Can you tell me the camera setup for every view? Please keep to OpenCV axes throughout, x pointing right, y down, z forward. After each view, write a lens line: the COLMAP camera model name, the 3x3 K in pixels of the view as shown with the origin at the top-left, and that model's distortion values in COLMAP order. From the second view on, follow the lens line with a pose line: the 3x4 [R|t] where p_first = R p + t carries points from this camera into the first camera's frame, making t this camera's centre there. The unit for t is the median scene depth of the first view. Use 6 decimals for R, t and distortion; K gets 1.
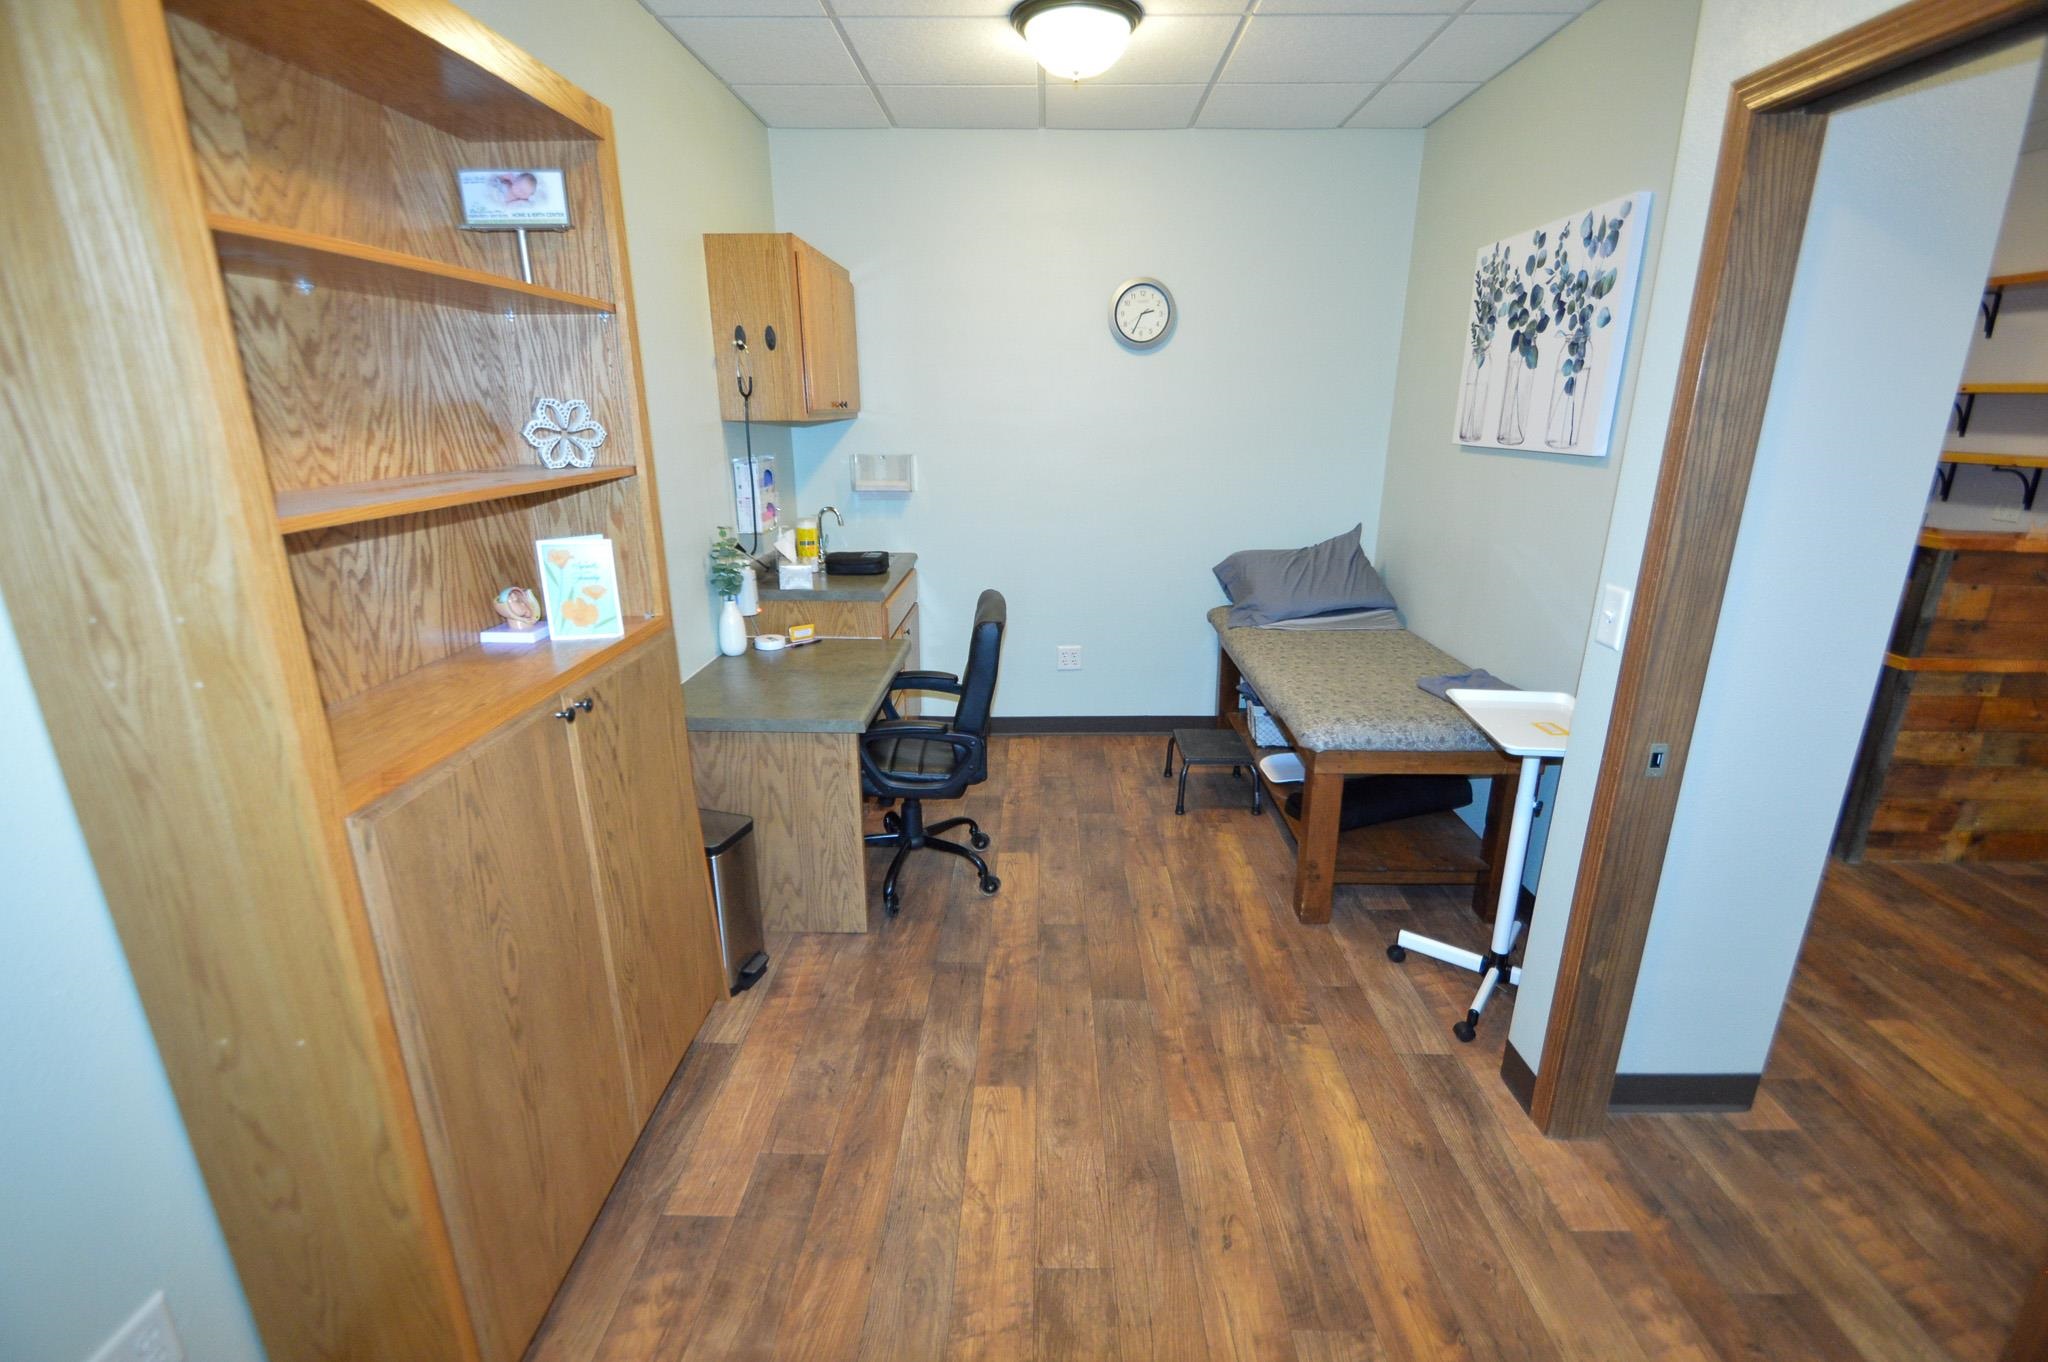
lens RADIAL K [[903.4, 0, 1028.5], [0, 903.4, 697.6], [0, 0, 1]] dist [0.002350, -0.009468]
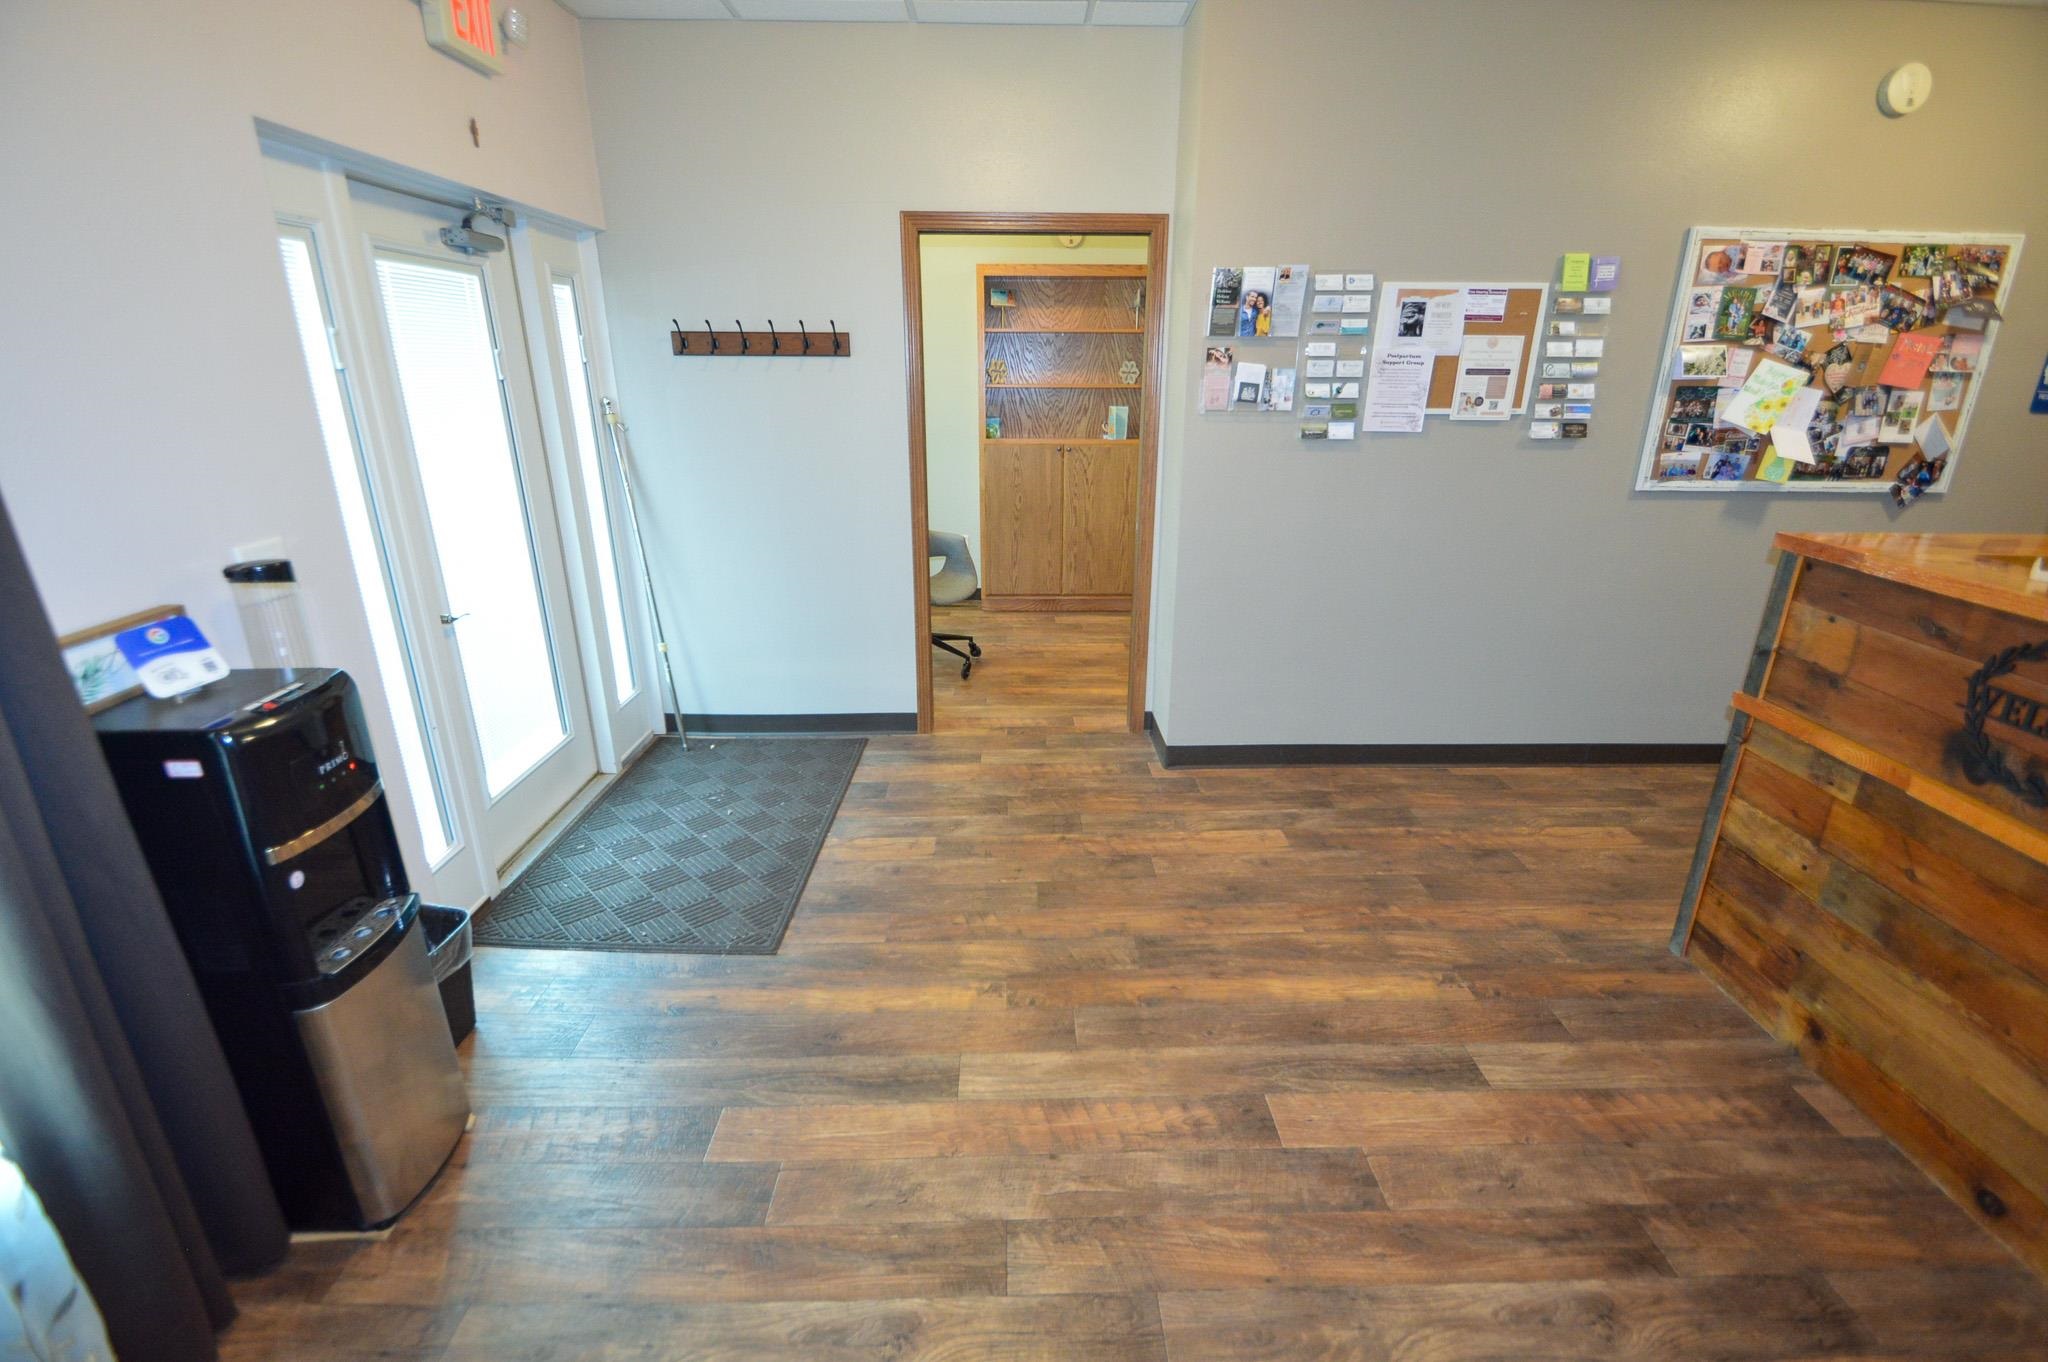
lens RADIAL K [[903.4, 0, 1028.2], [0, 903.4, 684.2], [0, 0, 1]] dist [0.002350, -0.009468]
pose [[0.036992, 0.332929, -0.942226, 1.671081], [-0.291780, 0.905384, 0.308456, -0.108686], [0.955770, 0.263512, 0.130634, 0.330711]]
